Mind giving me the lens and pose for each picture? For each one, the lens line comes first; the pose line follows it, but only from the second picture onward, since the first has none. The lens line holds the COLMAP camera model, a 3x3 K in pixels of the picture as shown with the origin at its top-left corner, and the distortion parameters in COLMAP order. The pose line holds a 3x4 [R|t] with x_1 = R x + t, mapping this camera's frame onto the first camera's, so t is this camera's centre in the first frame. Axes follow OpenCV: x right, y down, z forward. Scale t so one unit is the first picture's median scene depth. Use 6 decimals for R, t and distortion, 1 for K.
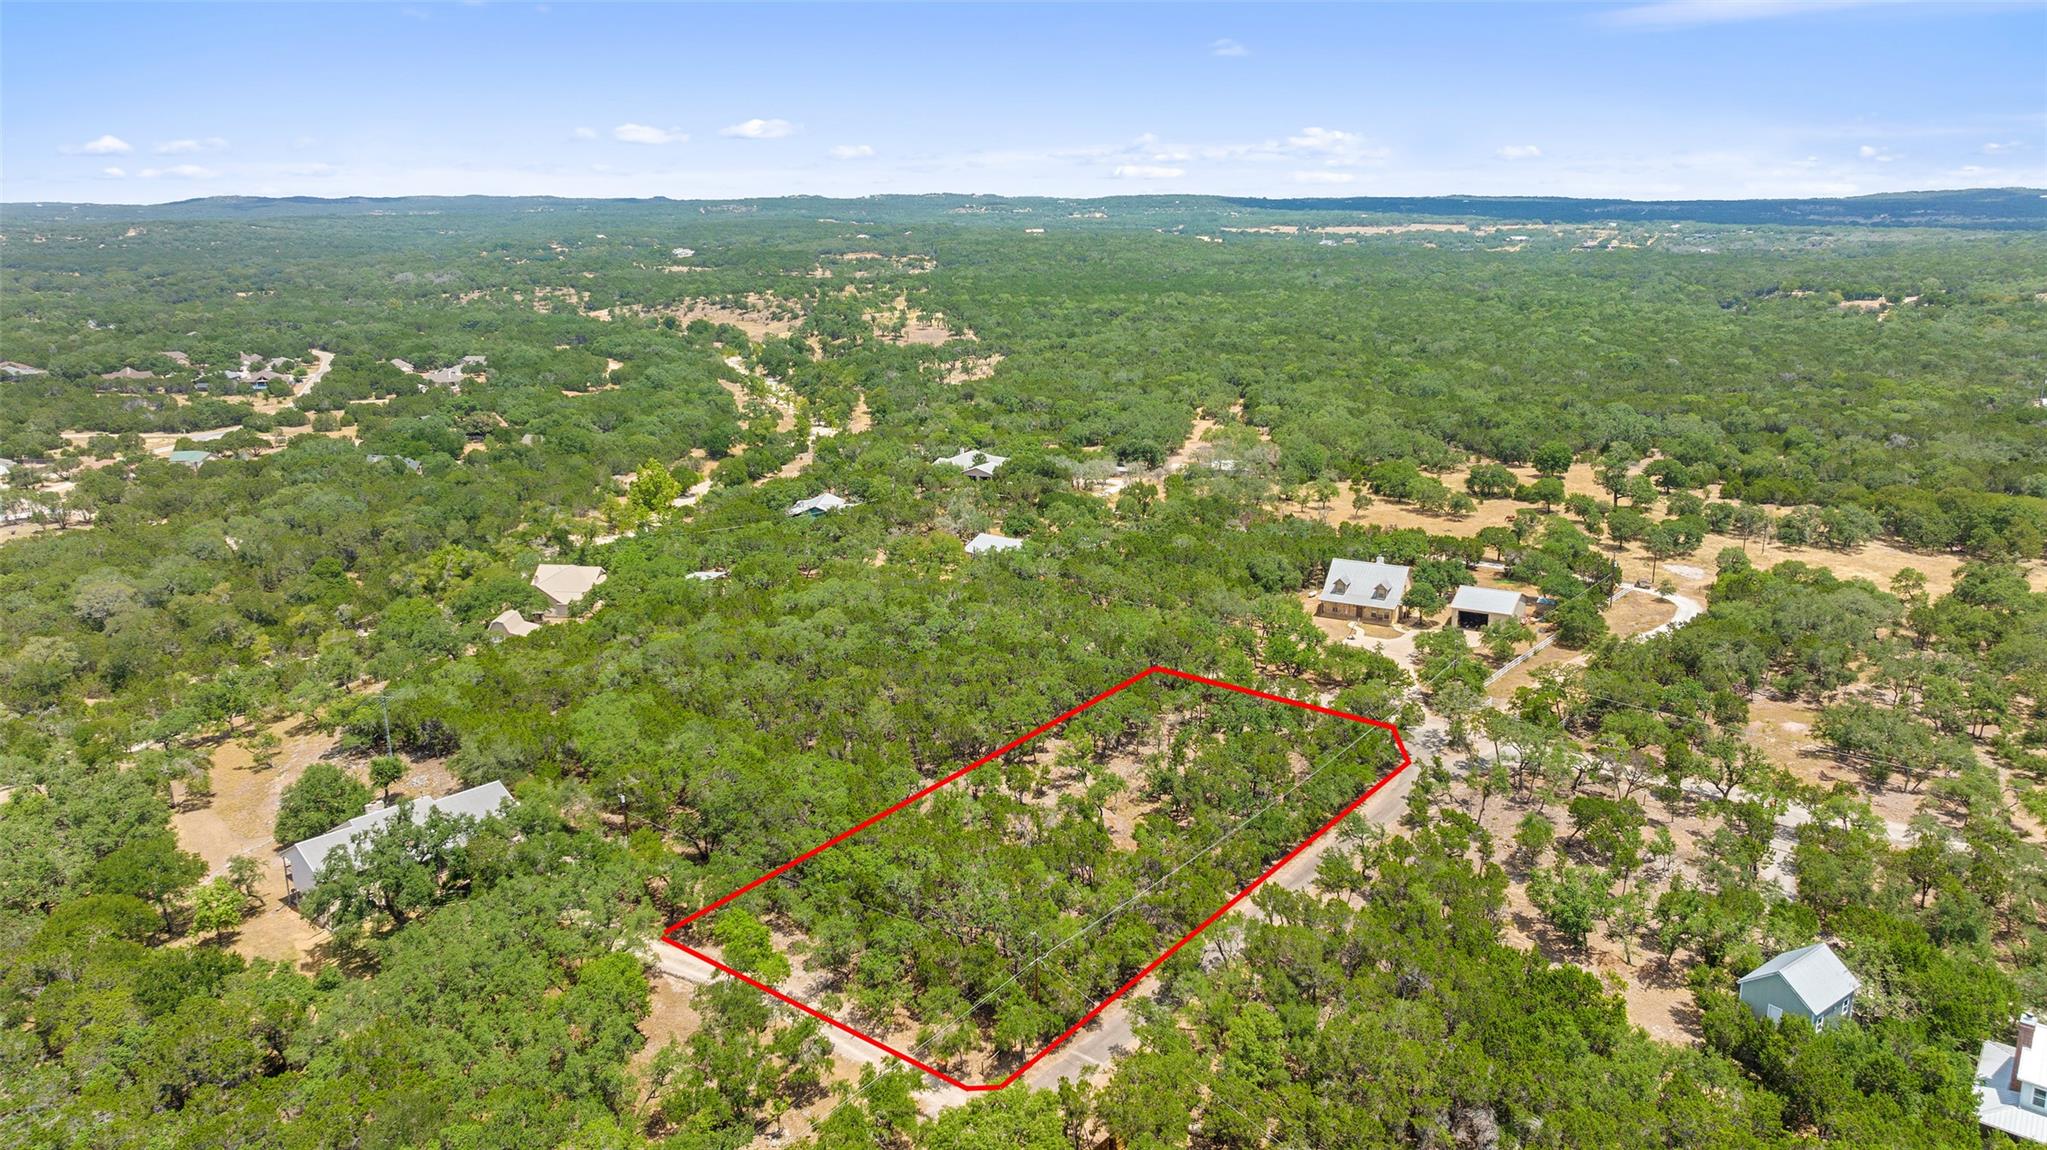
lens RADIAL K [[1451.9, 0, 1029.5], [0, 1451.9, 581.5], [0, 0, 1]] dist [-0.036374, 0.032364]
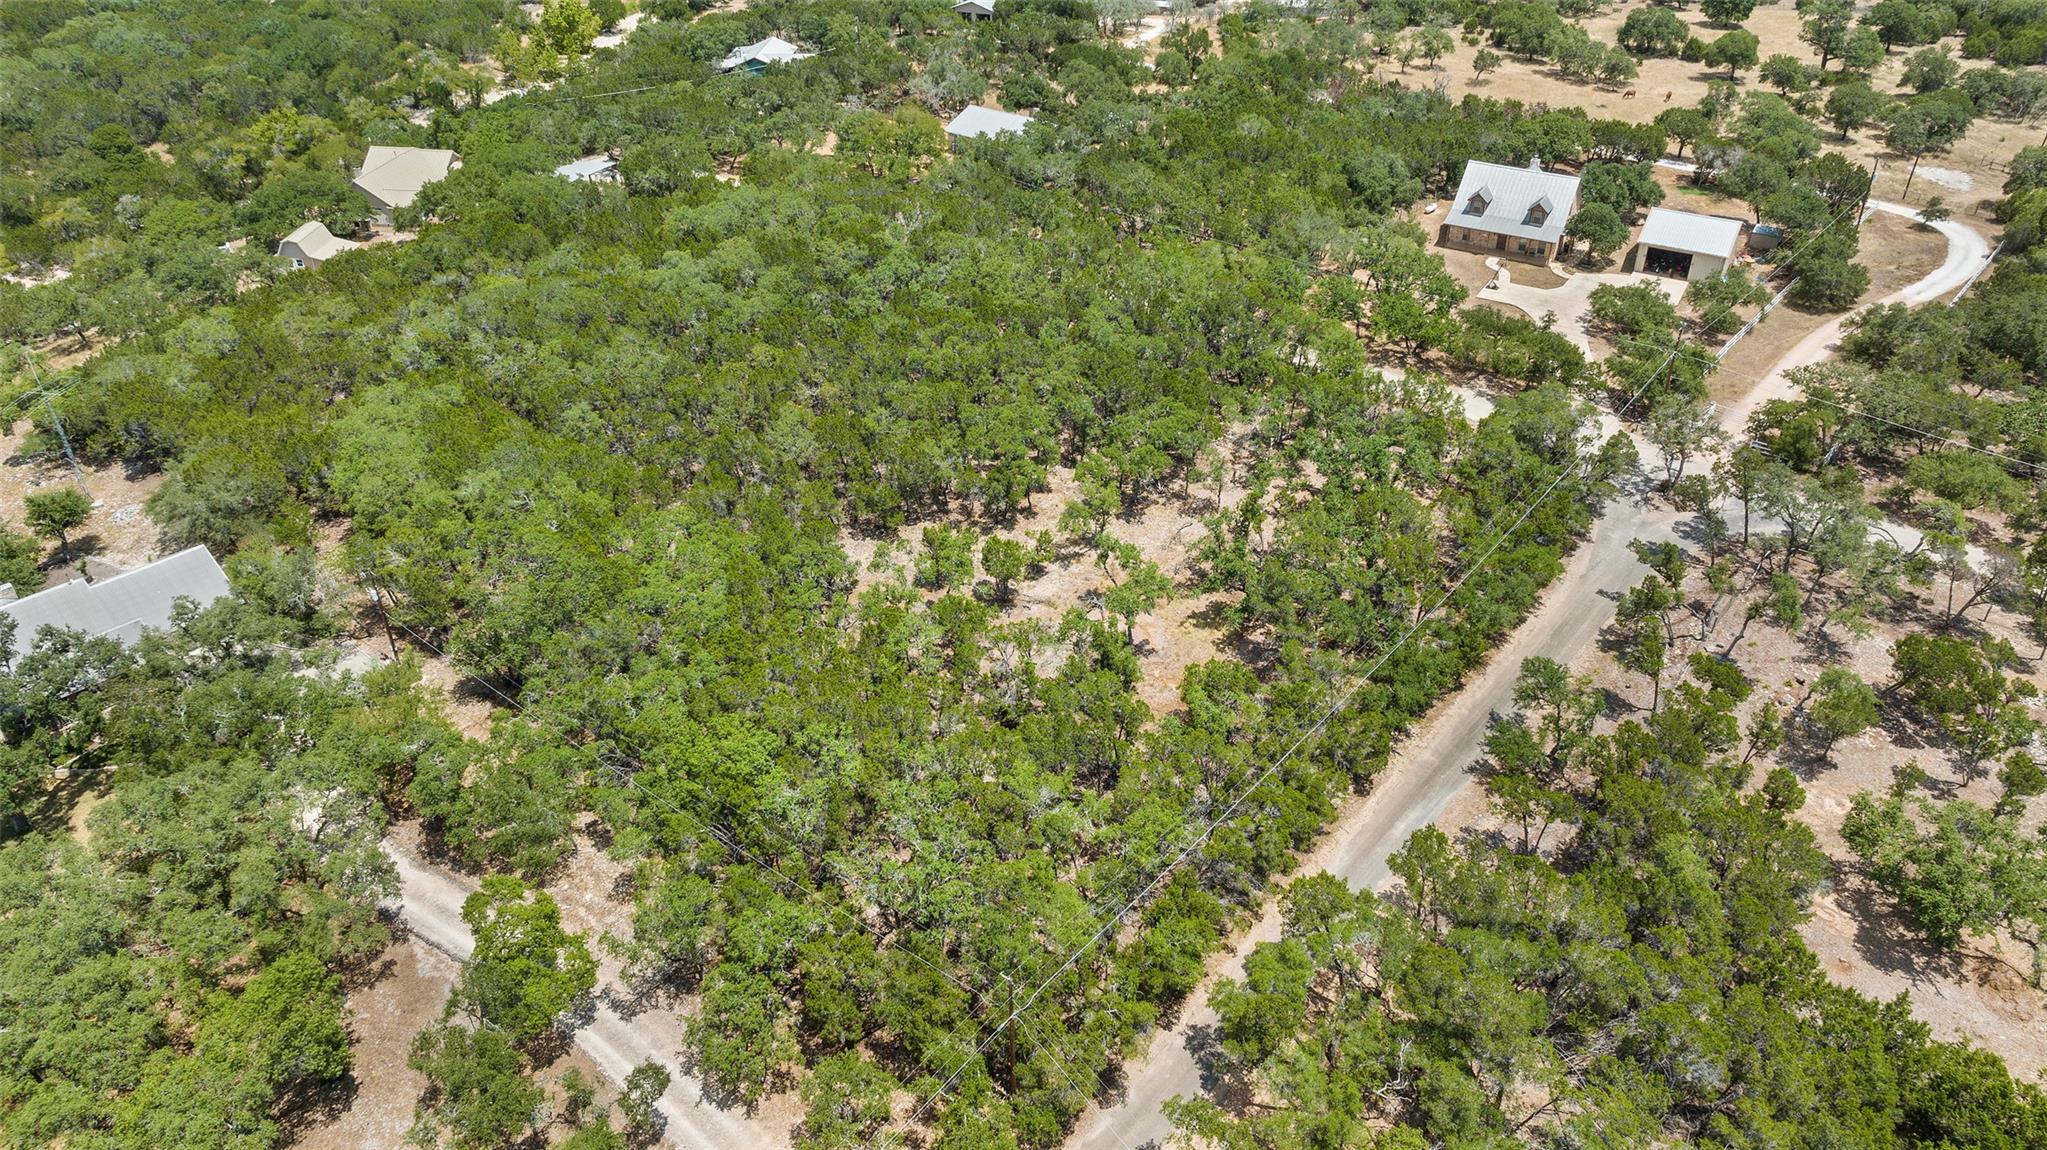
lens RADIAL K [[1451.9, 0, 1037.3], [0, 1451.9, 582.8], [0, 0, 1]] dist [-0.036374, 0.032364]
pose [[0.999911, 0.012389, -0.004977, 0.008253], [-0.010227, 0.950359, 0.310987, -0.037908], [0.008583, -0.310909, 0.950401, 0.283167]]
